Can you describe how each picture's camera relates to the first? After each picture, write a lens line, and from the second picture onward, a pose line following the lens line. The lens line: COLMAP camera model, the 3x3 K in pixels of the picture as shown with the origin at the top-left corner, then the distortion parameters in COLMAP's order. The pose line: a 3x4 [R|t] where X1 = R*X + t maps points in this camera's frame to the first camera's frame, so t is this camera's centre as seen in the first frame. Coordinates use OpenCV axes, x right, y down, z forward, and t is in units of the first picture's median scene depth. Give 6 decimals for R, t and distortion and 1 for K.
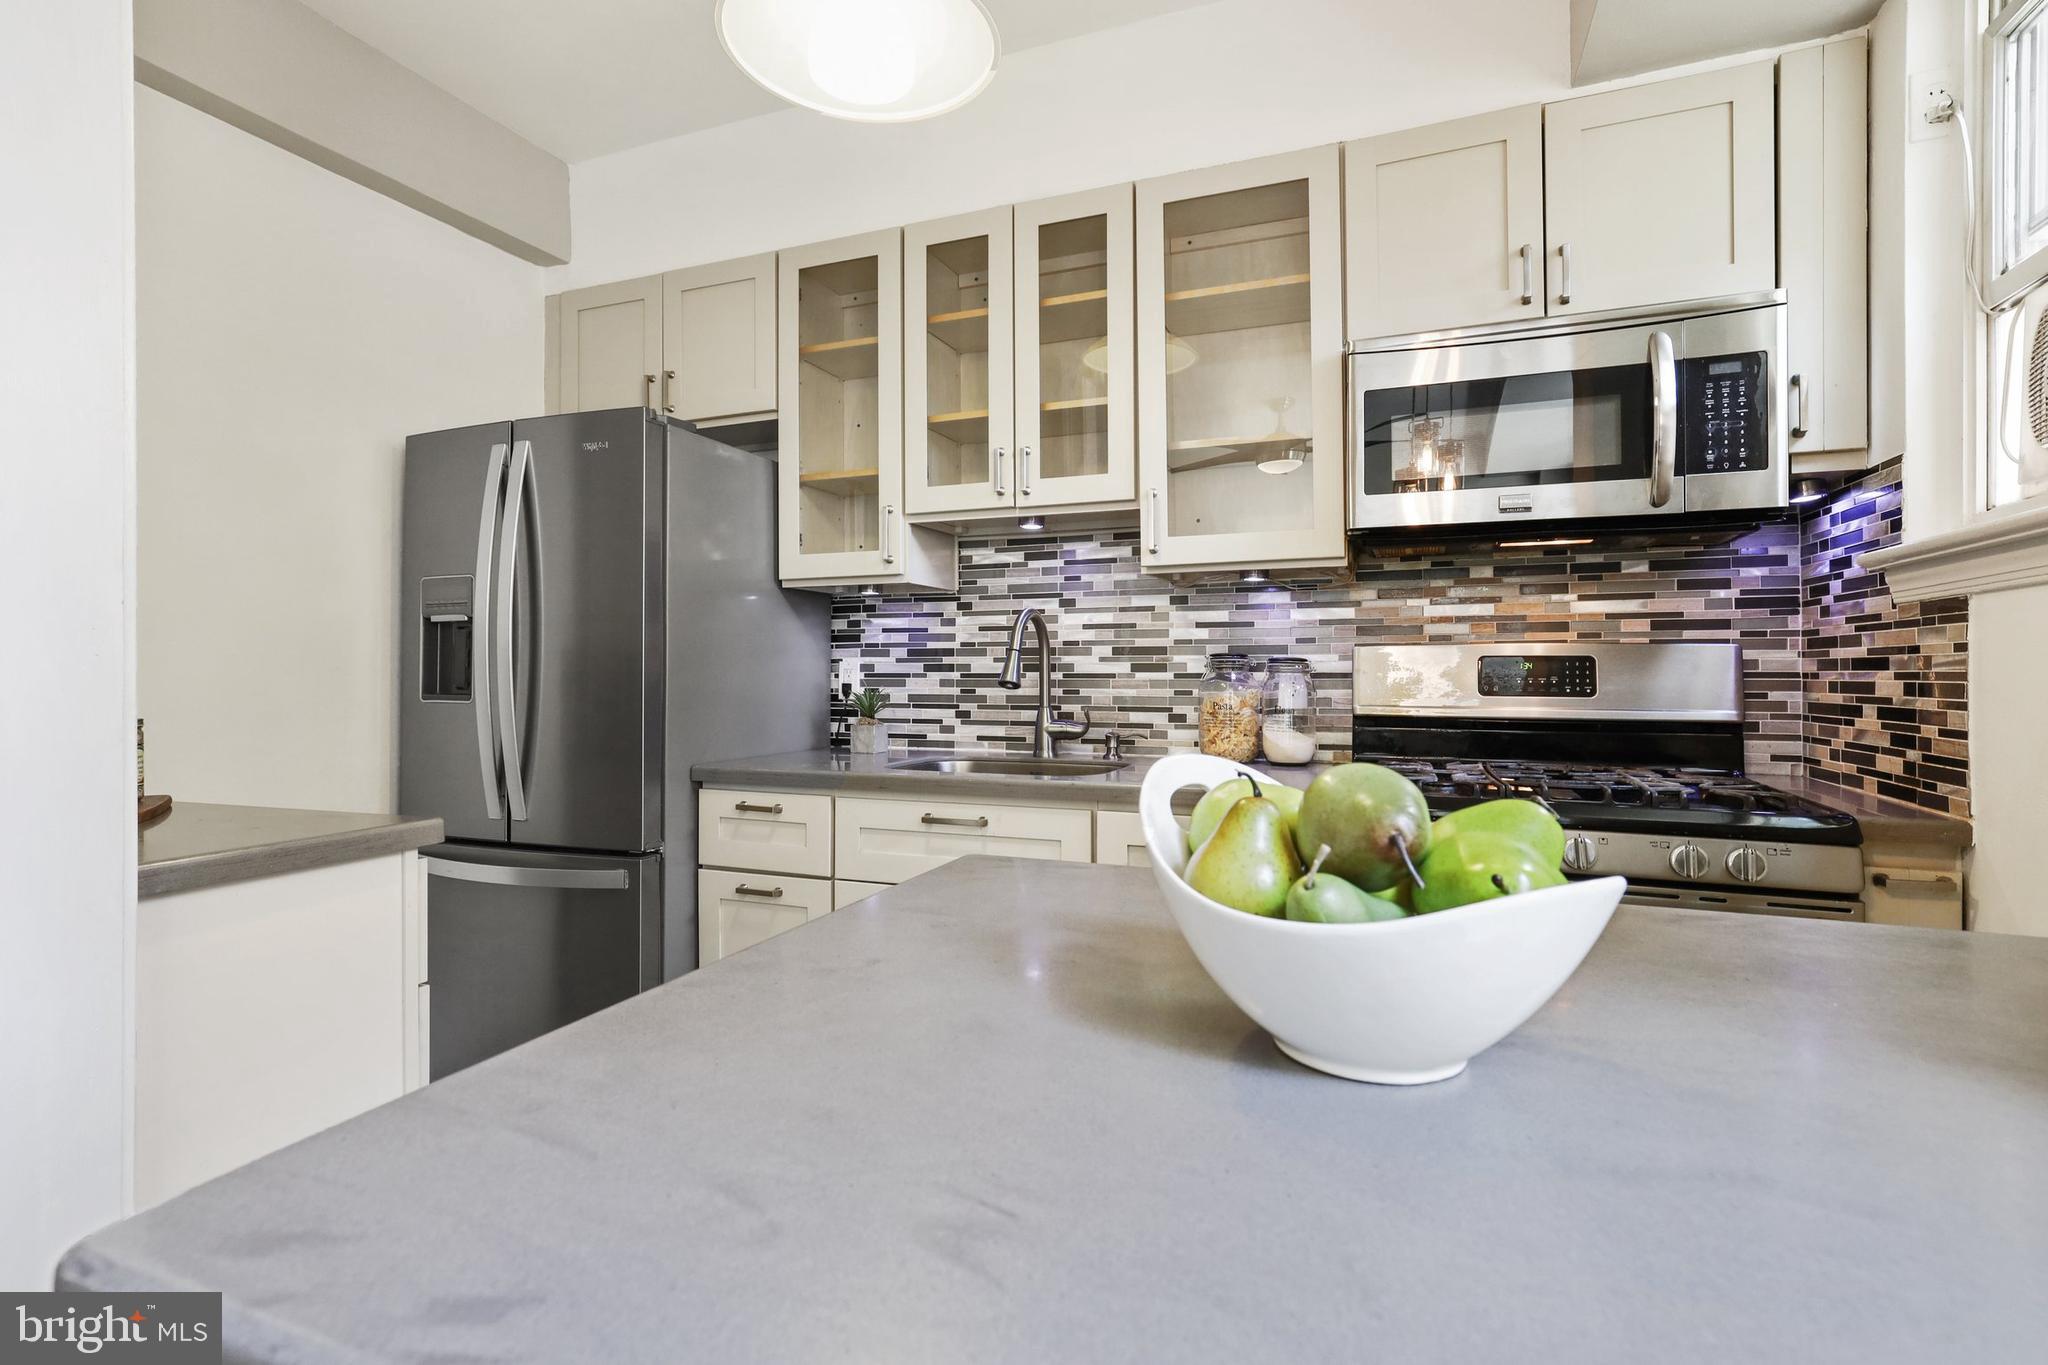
lens RADIAL K [[991.0, 0, 1016.8], [0, 991.0, 661.1], [0, 0, 1]] dist [-0.004381, 0.000597]
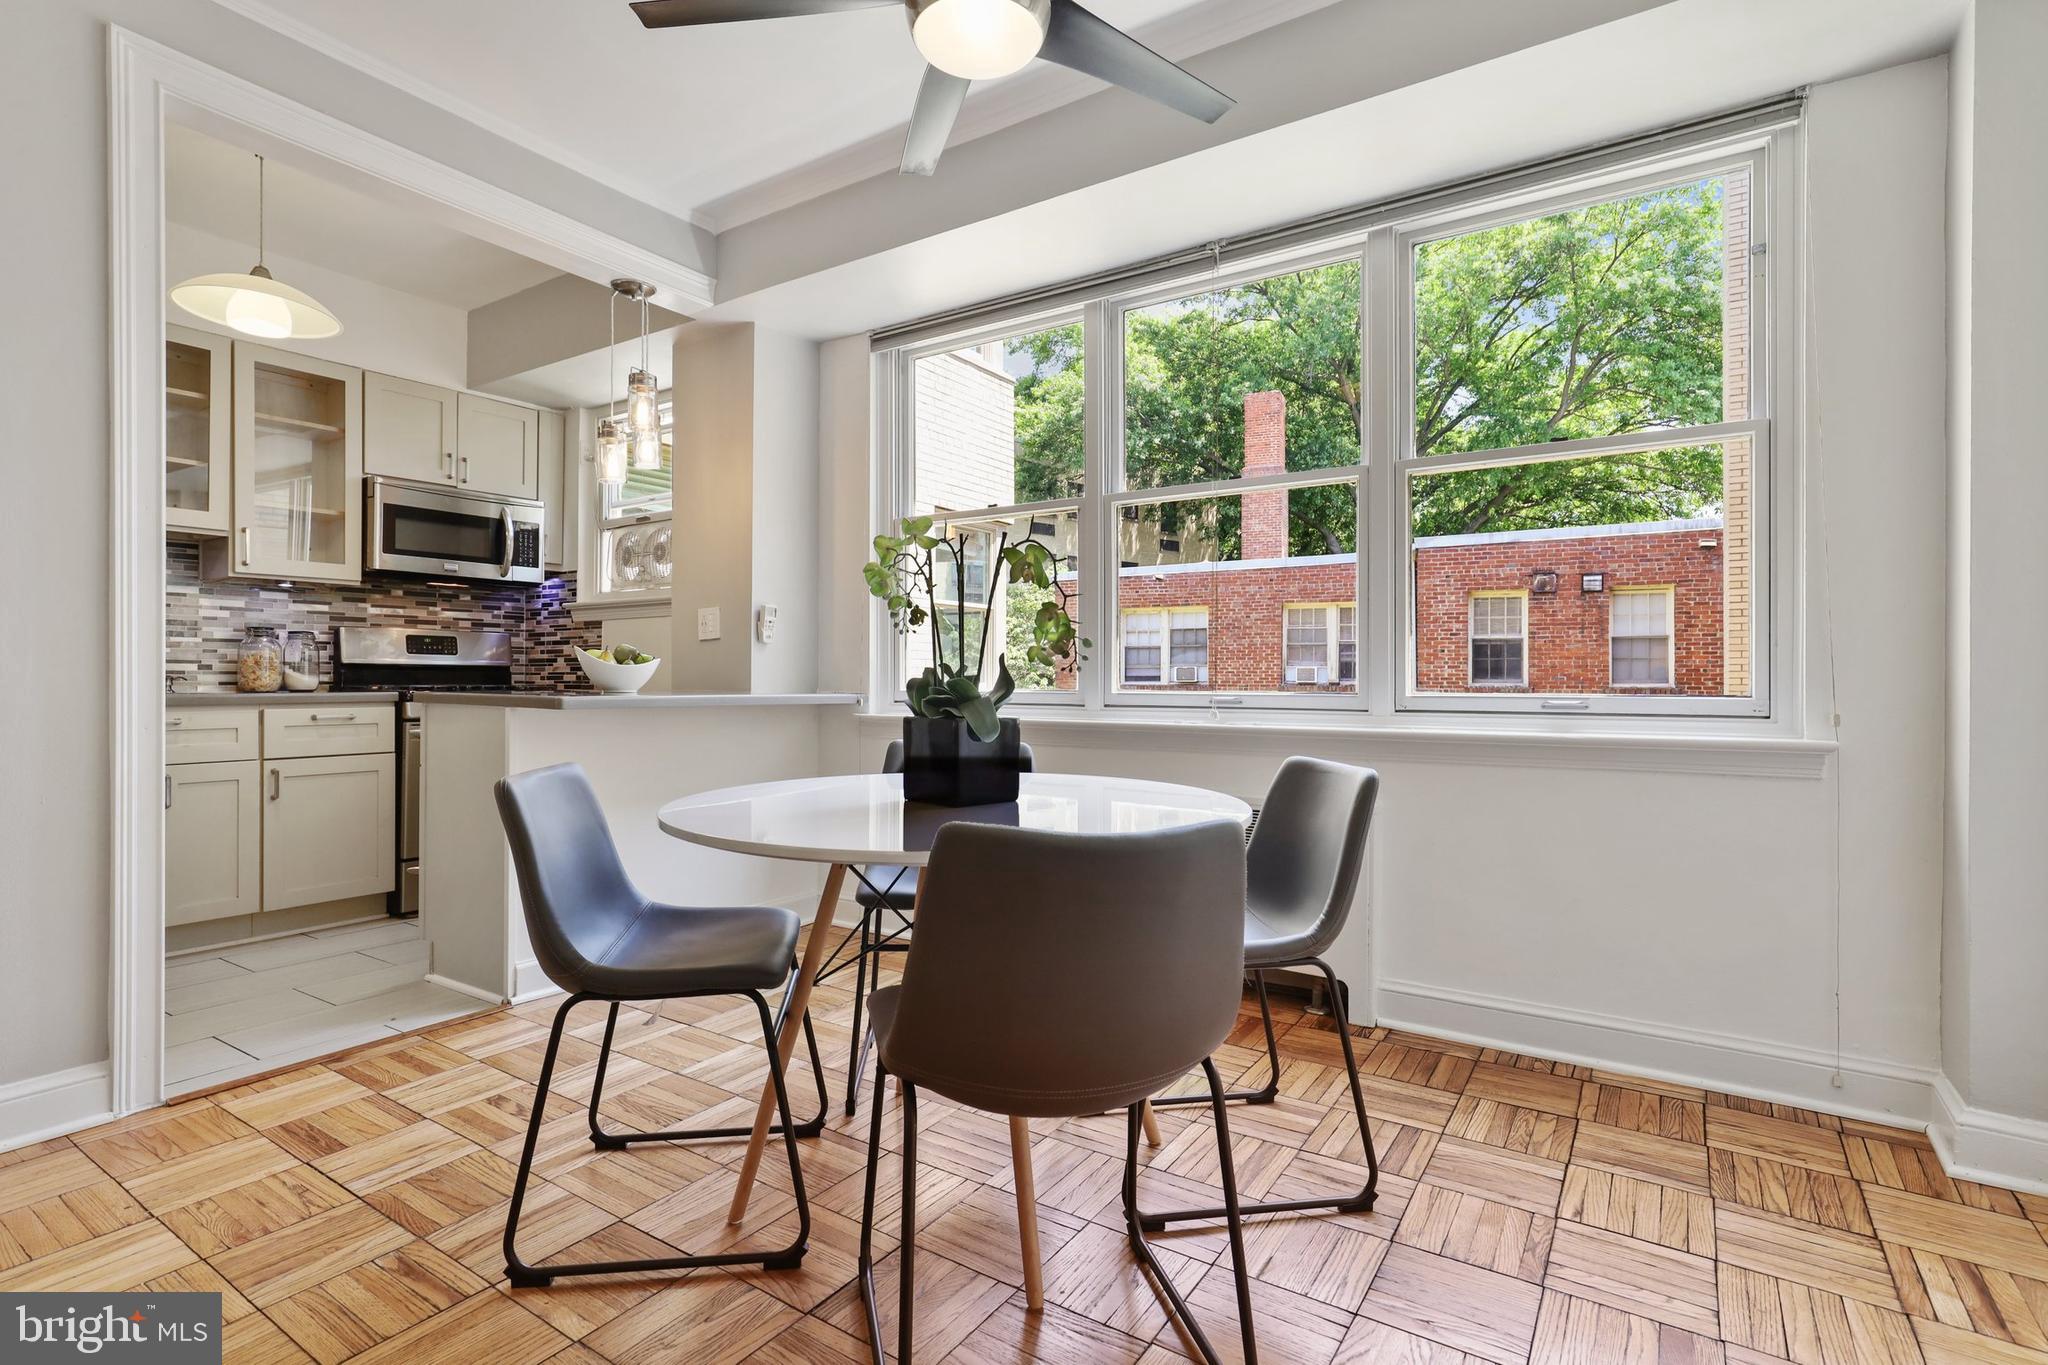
lens RADIAL K [[986.0, 0, 1016.3], [0, 986.0, 675.8], [0, 0, 1]] dist [-0.005975, 0.000952]
pose [[0.204354, 0.004789, 0.978885, -1.122743], [-0.011036, 0.999936, -0.002588, 0.063303], [-0.978835, -0.010274, 0.204393, -0.577586]]
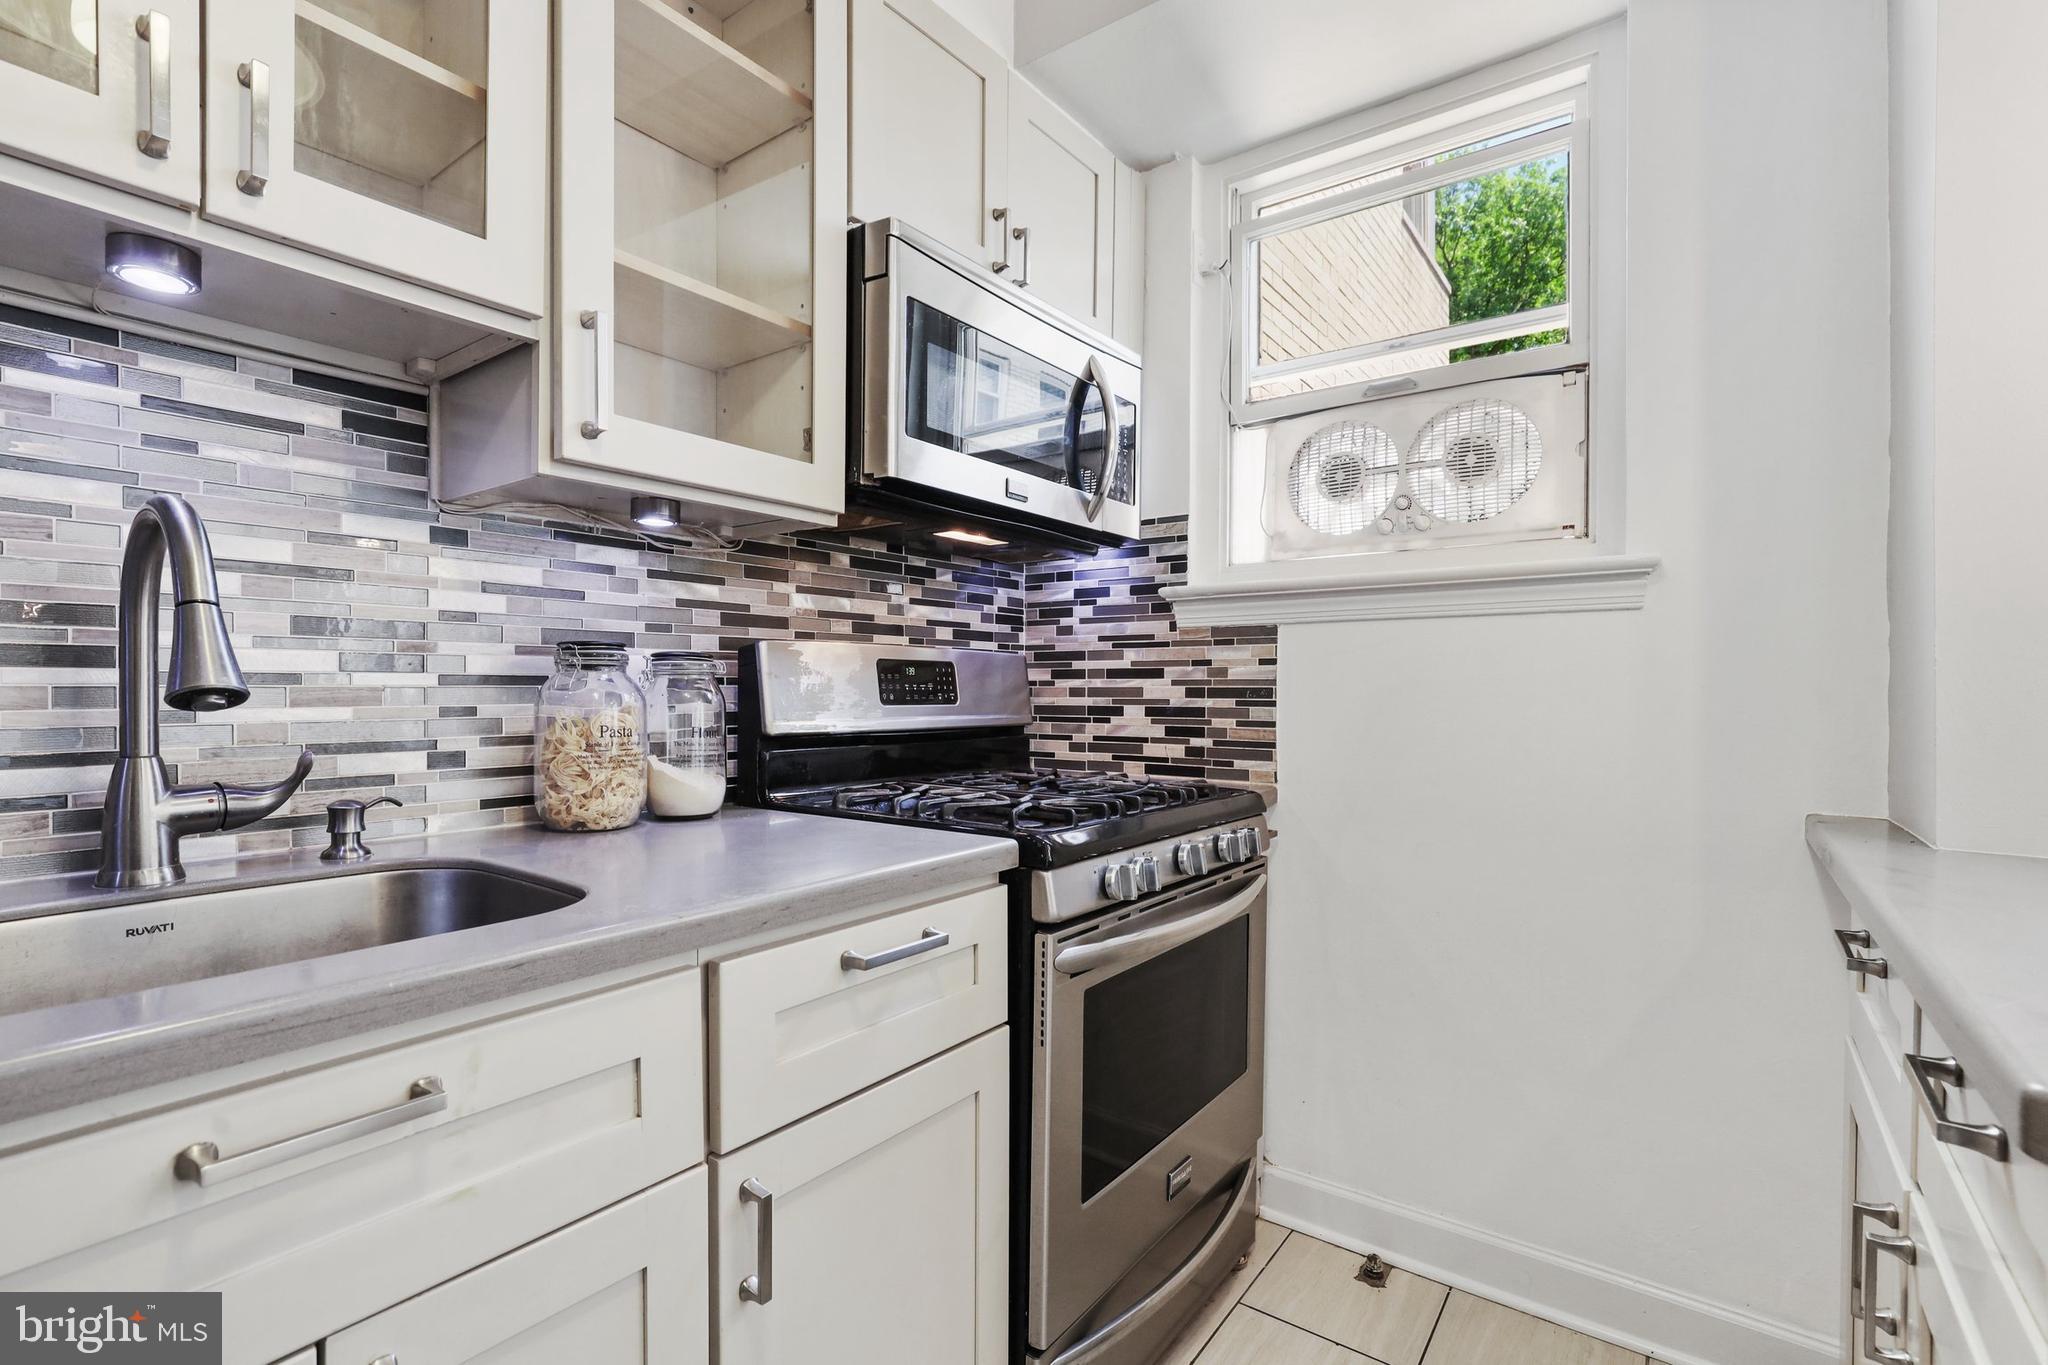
lens RADIAL K [[928.4, 0, 1011.2], [0, 928.4, 689.1], [0, 0, 1]] dist [-0.010391, -0.000088]
pose [[0.262154, 0.000158, 0.965026, -0.242320], [-0.012526, 0.999916, 0.003239, 0.015219], [-0.964945, -0.012937, 0.262134, 0.602004]]
